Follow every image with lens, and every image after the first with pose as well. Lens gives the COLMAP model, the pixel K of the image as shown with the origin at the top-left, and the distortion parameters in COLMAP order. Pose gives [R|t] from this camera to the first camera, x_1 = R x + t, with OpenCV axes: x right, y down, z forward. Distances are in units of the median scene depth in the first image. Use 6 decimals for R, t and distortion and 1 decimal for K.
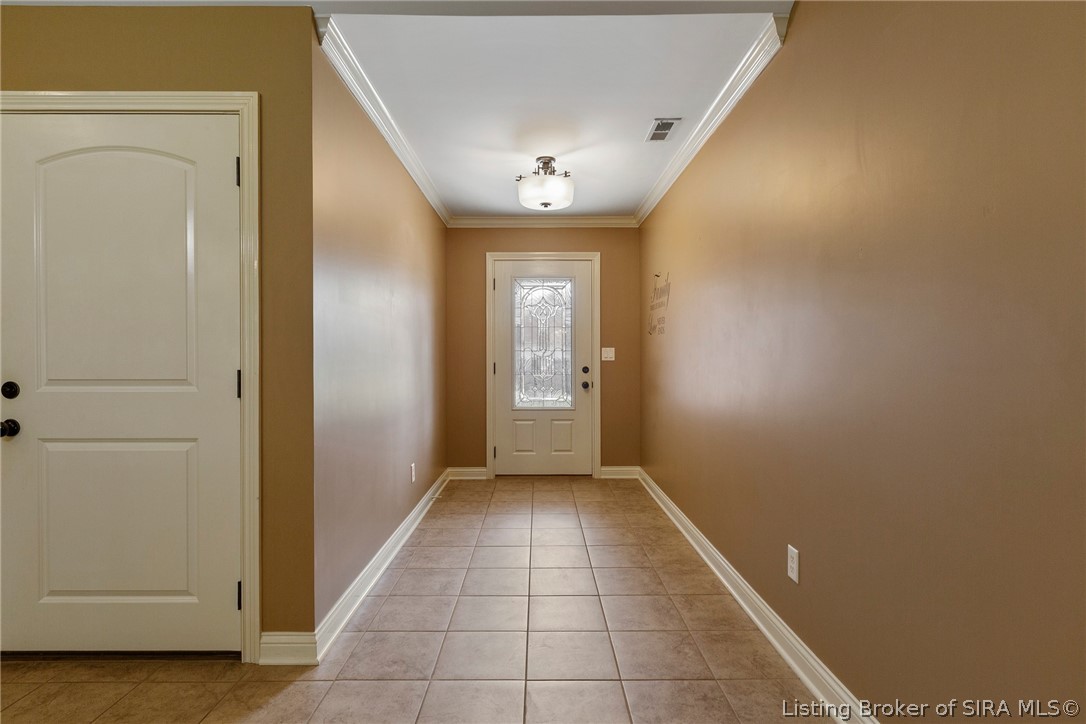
lens RADIAL K [[539.2, 0, 543.0], [0, 539.2, 362.0], [0, 0, 1]] dist [0.001633, 0.000674]
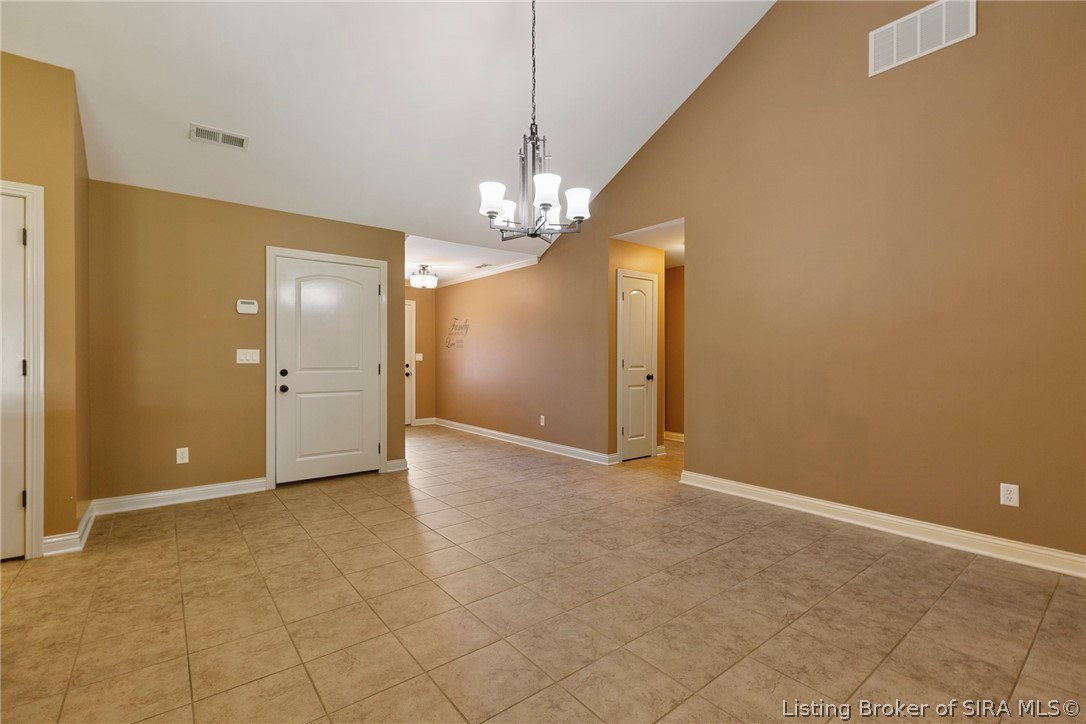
lens RADIAL K [[484.6, 0, 545.4], [0, 484.6, 358.6], [0, 0, 1]] dist [-0.000852, -0.000462]
pose [[0.789015, 0.001277, 0.614373, -0.713135], [0.003819, 0.999968, -0.006984, 0.004479], [-0.614363, 0.007857, 0.788985, -0.720878]]
